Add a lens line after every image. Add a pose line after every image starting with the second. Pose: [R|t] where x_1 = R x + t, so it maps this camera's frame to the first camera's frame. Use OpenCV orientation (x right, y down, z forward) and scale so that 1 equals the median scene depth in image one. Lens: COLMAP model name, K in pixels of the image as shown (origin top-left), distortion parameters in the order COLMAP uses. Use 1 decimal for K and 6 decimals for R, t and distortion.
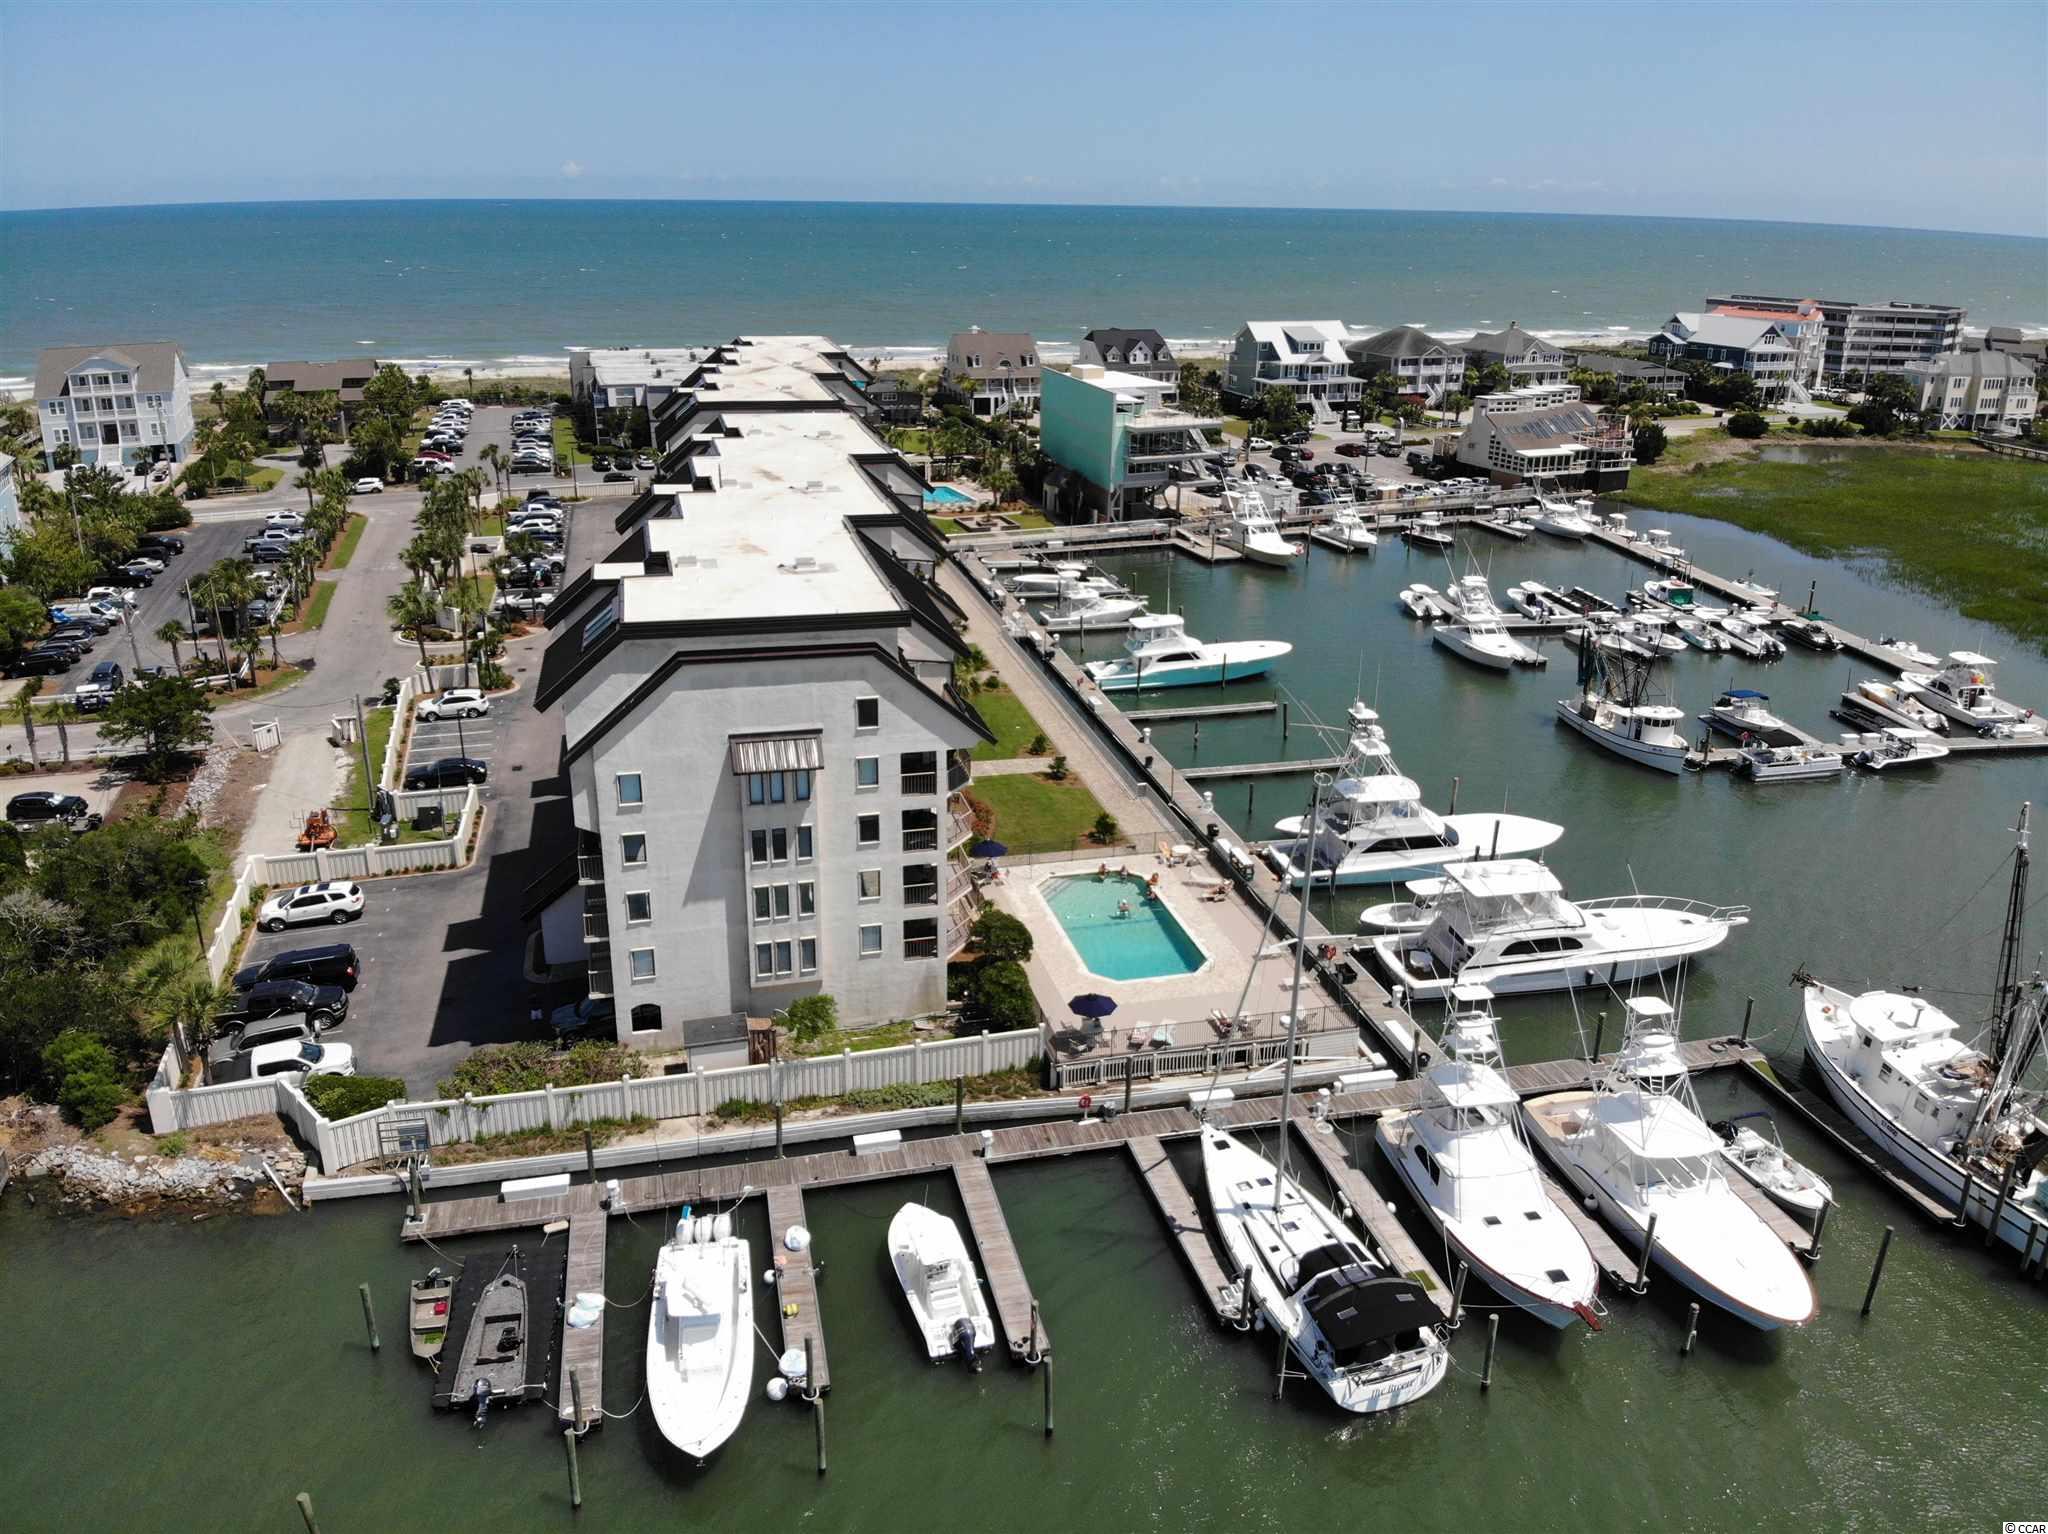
lens RADIAL K [[1498.8, 0, 1010.1], [0, 1498.8, 770.9], [0, 0, 1]] dist [0.117599, -0.282570]
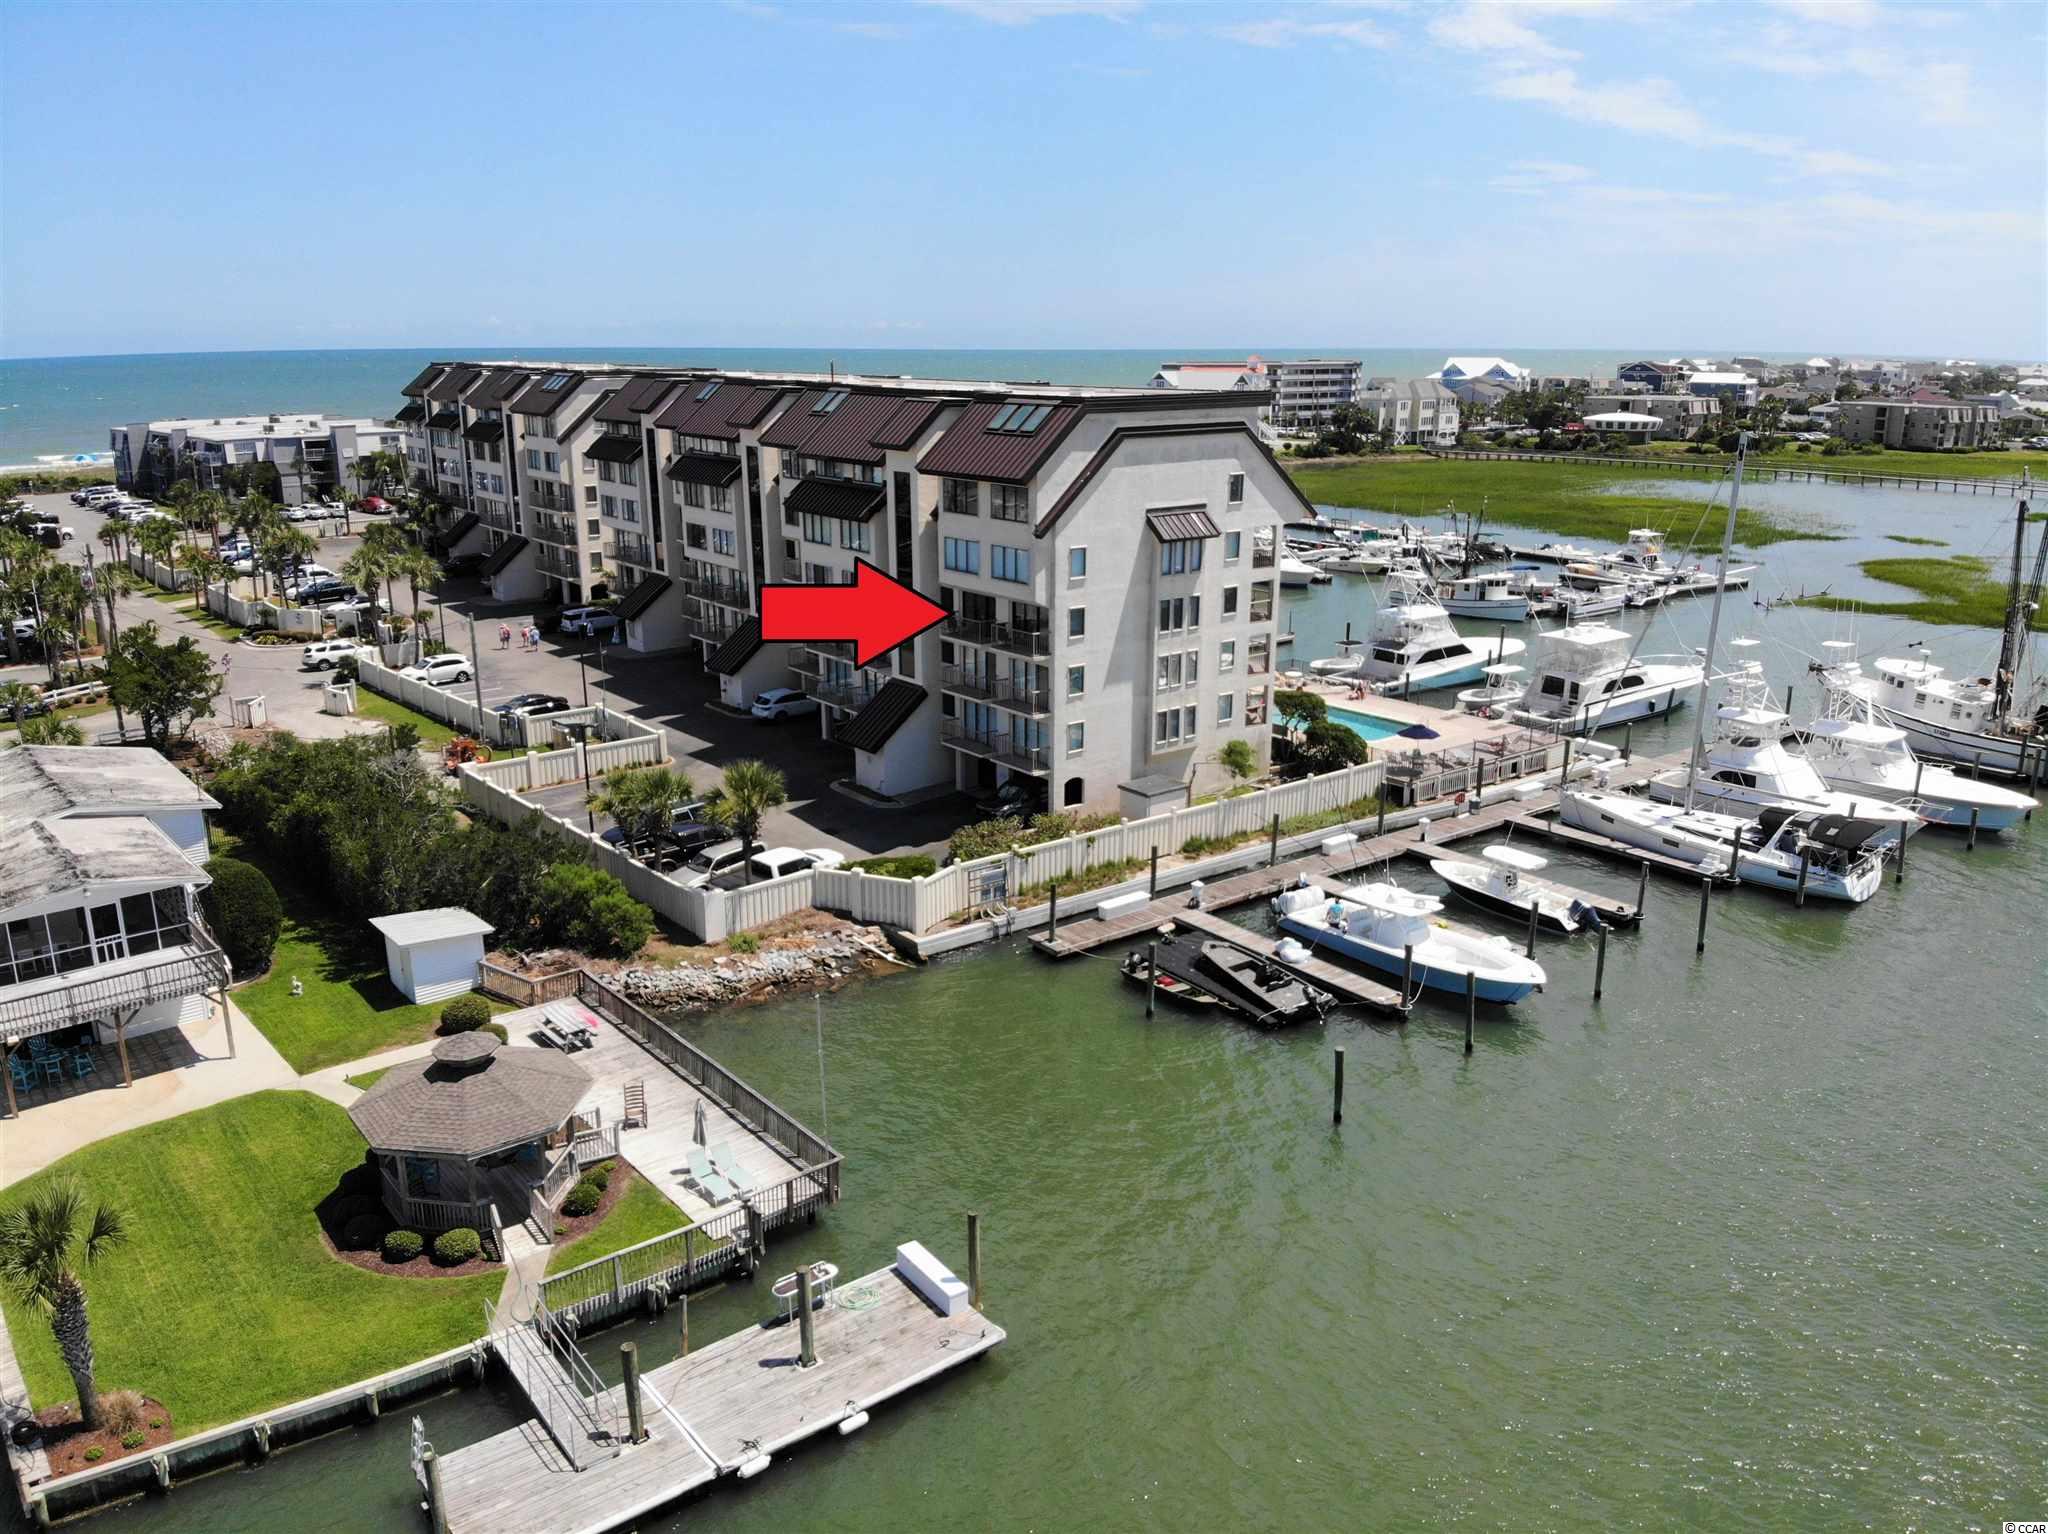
lens RADIAL K [[1498.8, 0, 1010.1], [0, 1498.8, 770.9], [0, 0, 1]] dist [0.117599, -0.282570]
pose [[0.913964, -0.120148, 0.387601, -0.557814], [0.151544, 0.987115, -0.051357, 0.158064], [-0.376437, 0.105678, 0.920395, 0.032982]]
